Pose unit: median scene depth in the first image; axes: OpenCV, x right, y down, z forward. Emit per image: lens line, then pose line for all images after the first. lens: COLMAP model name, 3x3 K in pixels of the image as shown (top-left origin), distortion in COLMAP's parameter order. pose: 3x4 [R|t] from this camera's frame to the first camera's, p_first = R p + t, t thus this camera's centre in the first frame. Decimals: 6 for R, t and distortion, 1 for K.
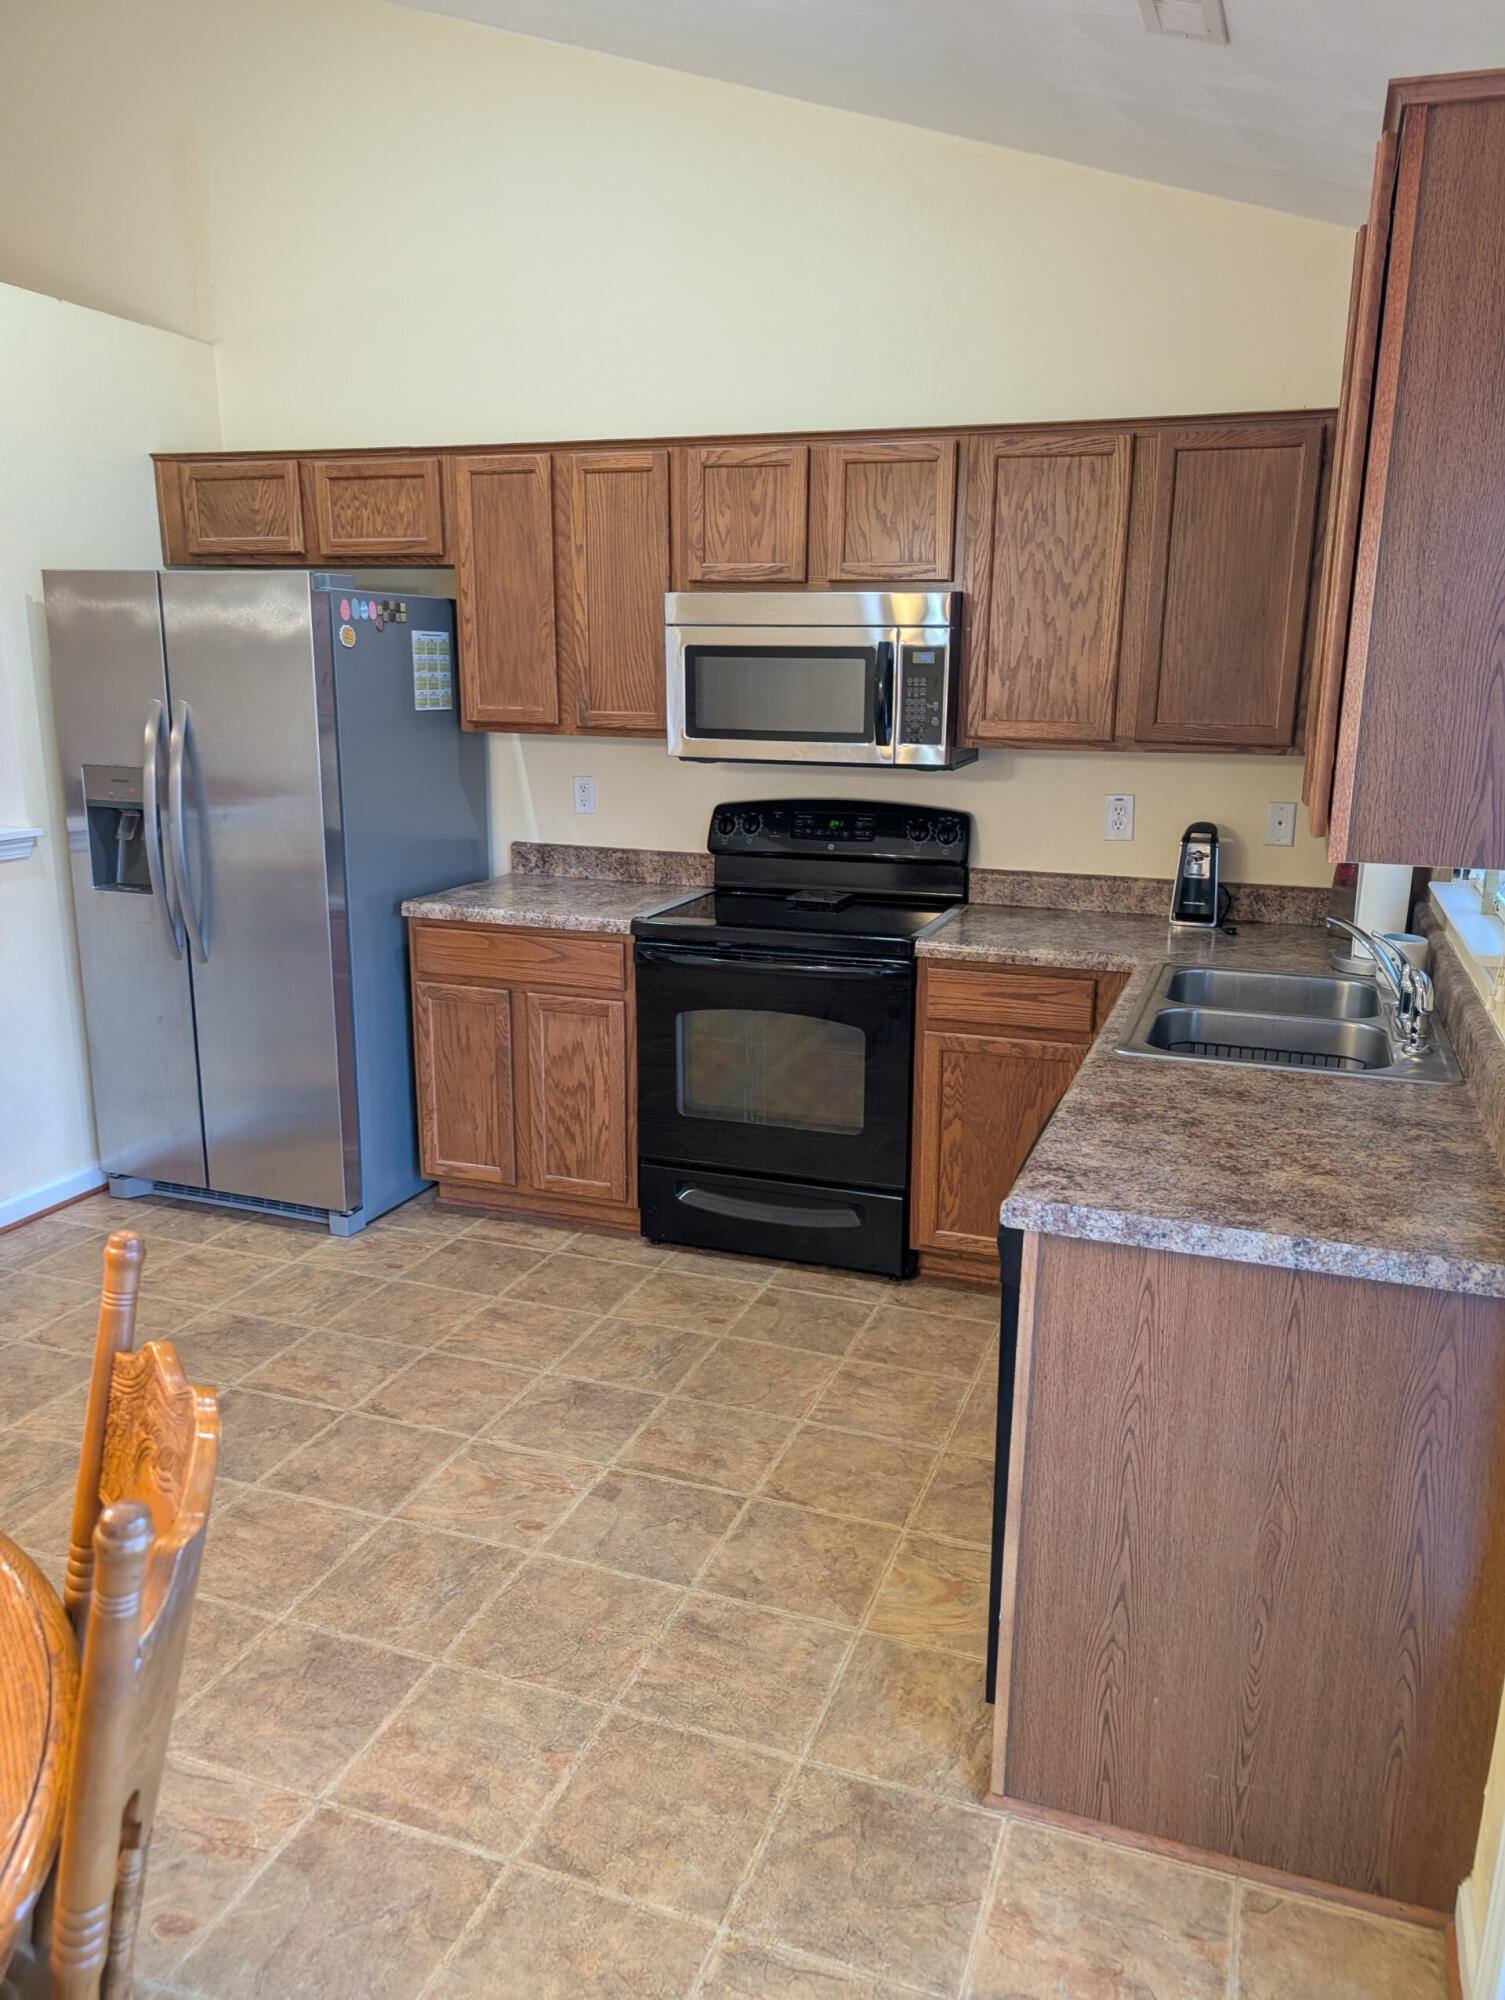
lens RADIAL K [[1431.0, 0, 755.5], [0, 1431.0, 1002.9], [0, 0, 1]] dist [0.029060, -0.015984]
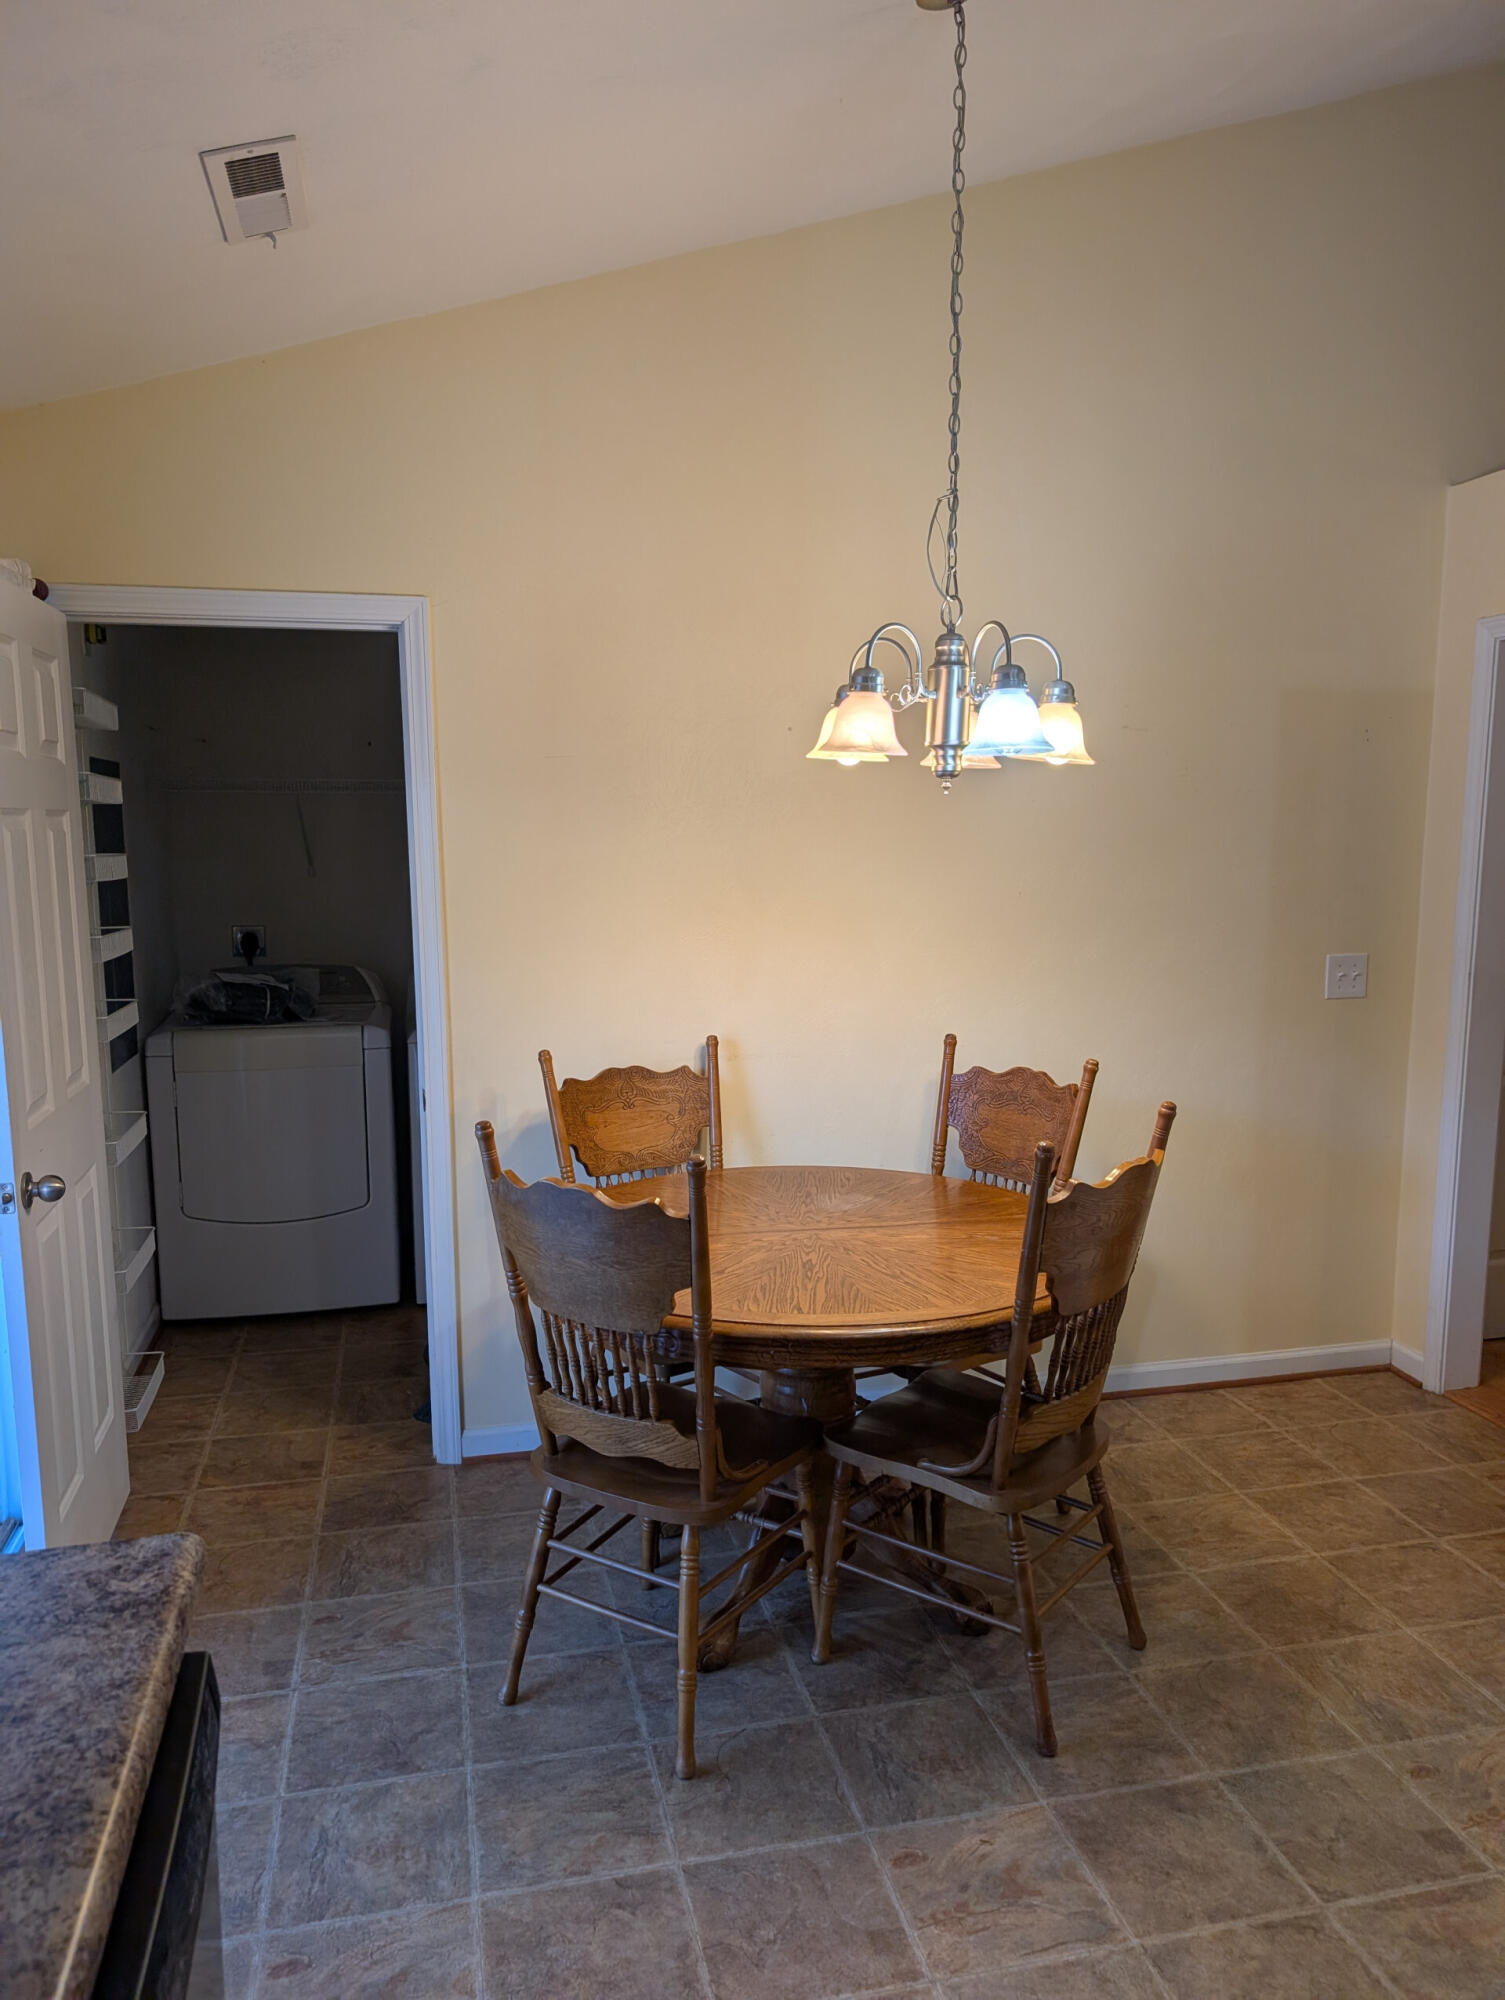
lens RADIAL K [[1431.0, 0, 773.4], [0, 1431.0, 1038.8], [0, 0, 1]] dist [0.029060, -0.015984]
pose [[-0.826297, 0.077933, -0.557817, 0.320583], [-0.137009, 0.932821, 0.333277, -0.403260], [0.546317, 0.351812, -0.760109, 1.613344]]
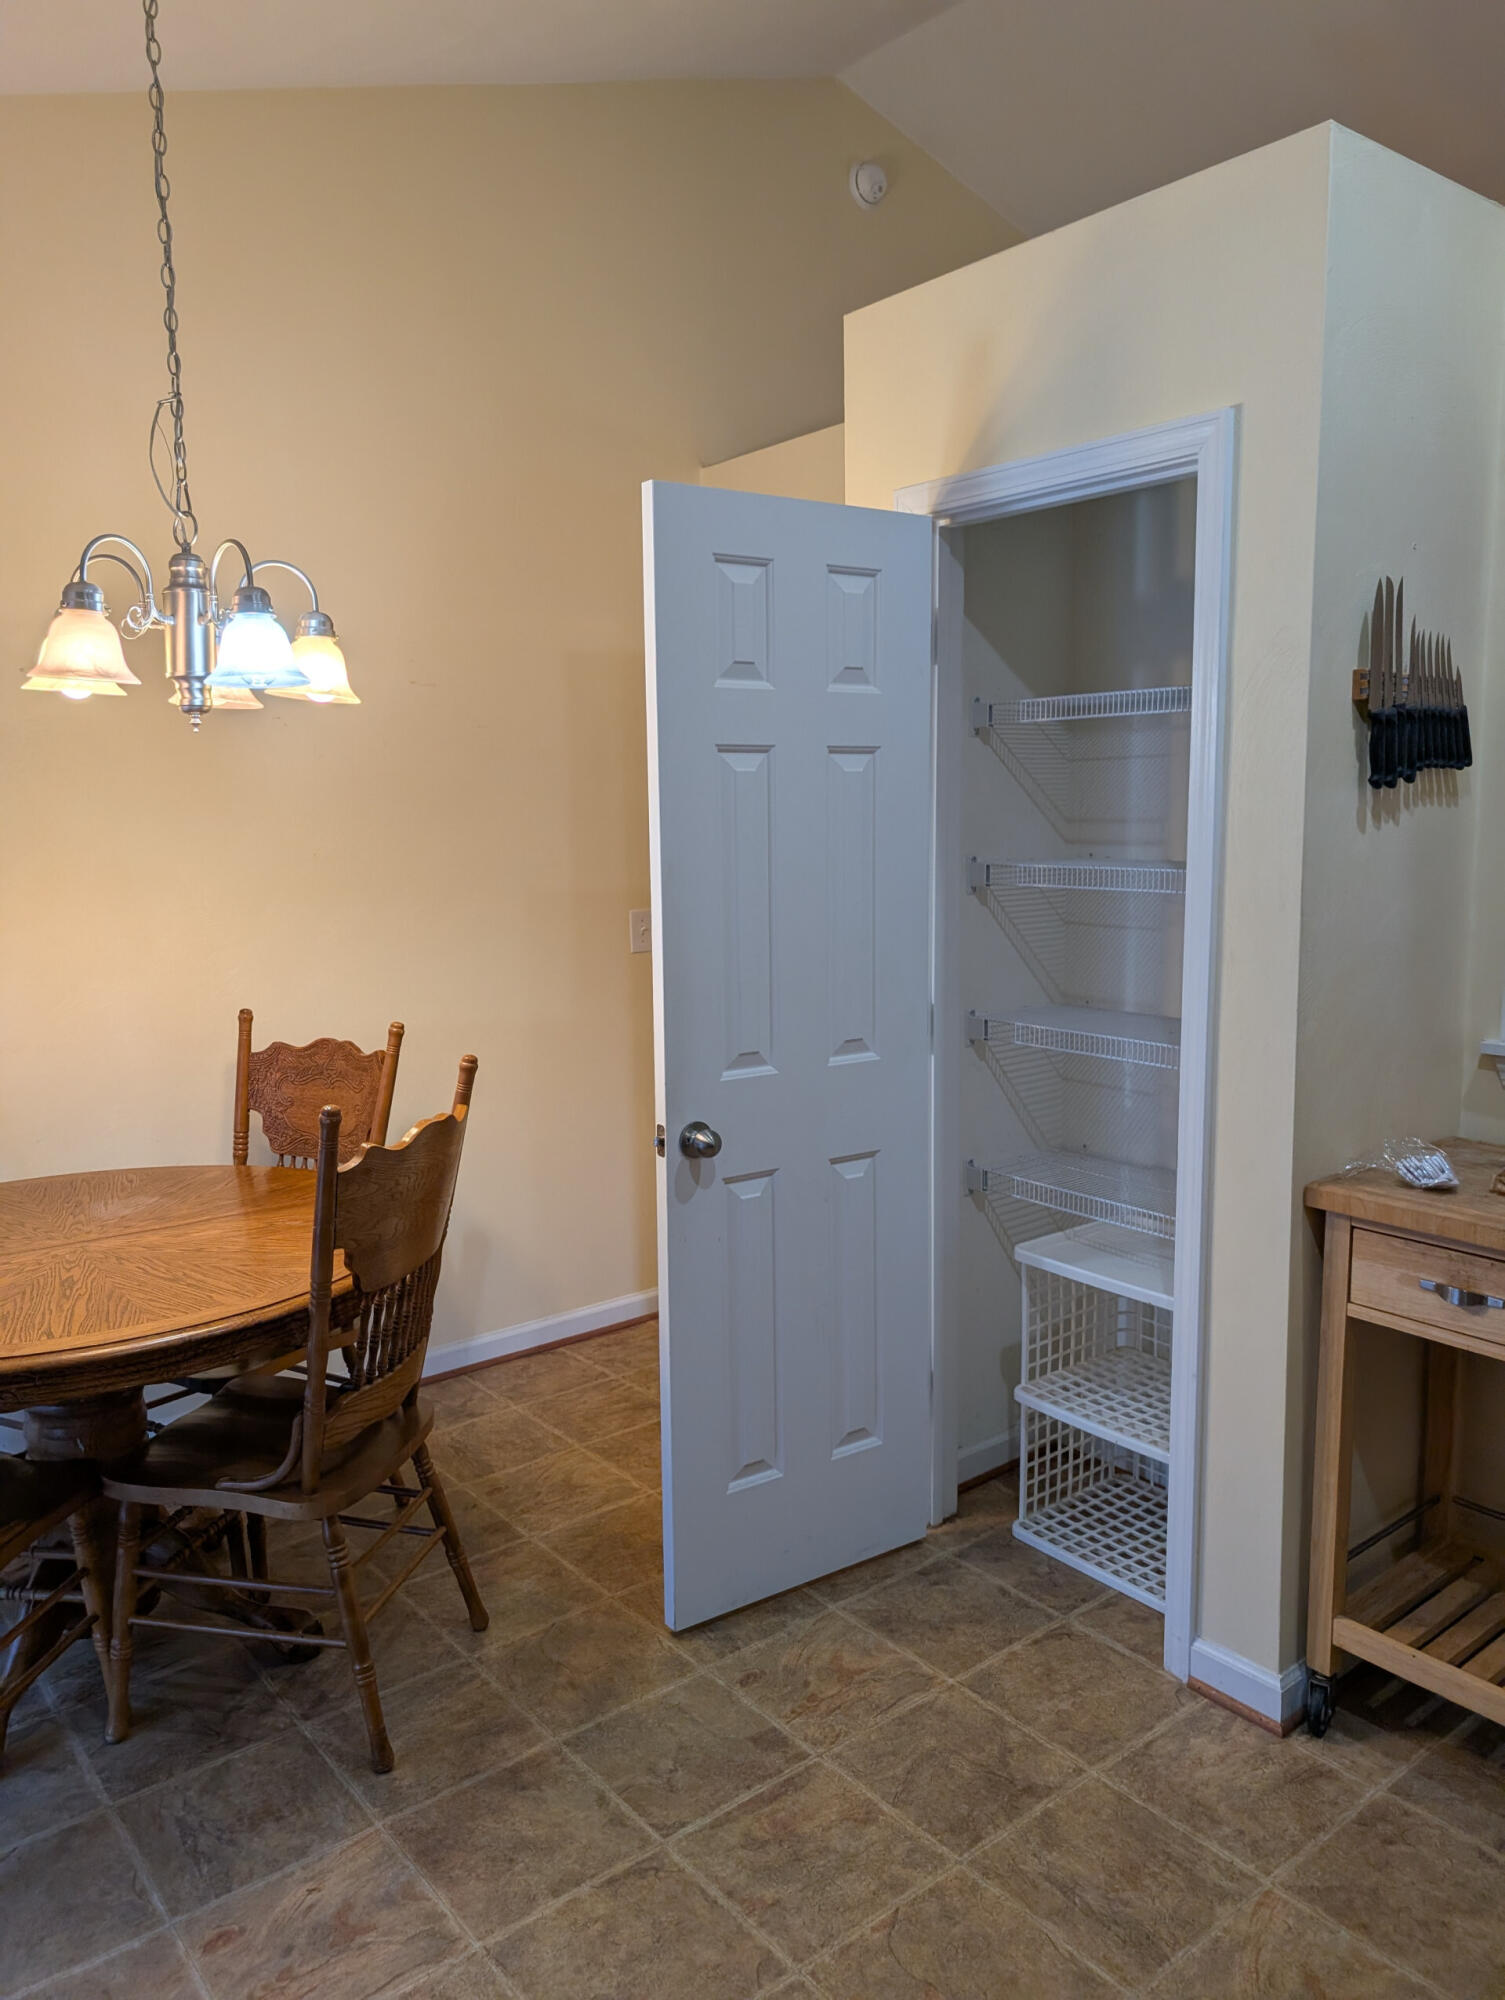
lens RADIAL K [[1431.0, 0, 761.3], [0, 1431.0, 995.7], [0, 0, 1]] dist [0.029060, -0.015984]
pose [[-0.507316, 0.110379, -0.854662, 0.240352], [-0.195937, 0.951013, 0.239128, -0.365597], [0.839190, 0.288774, -0.460837, 1.618732]]
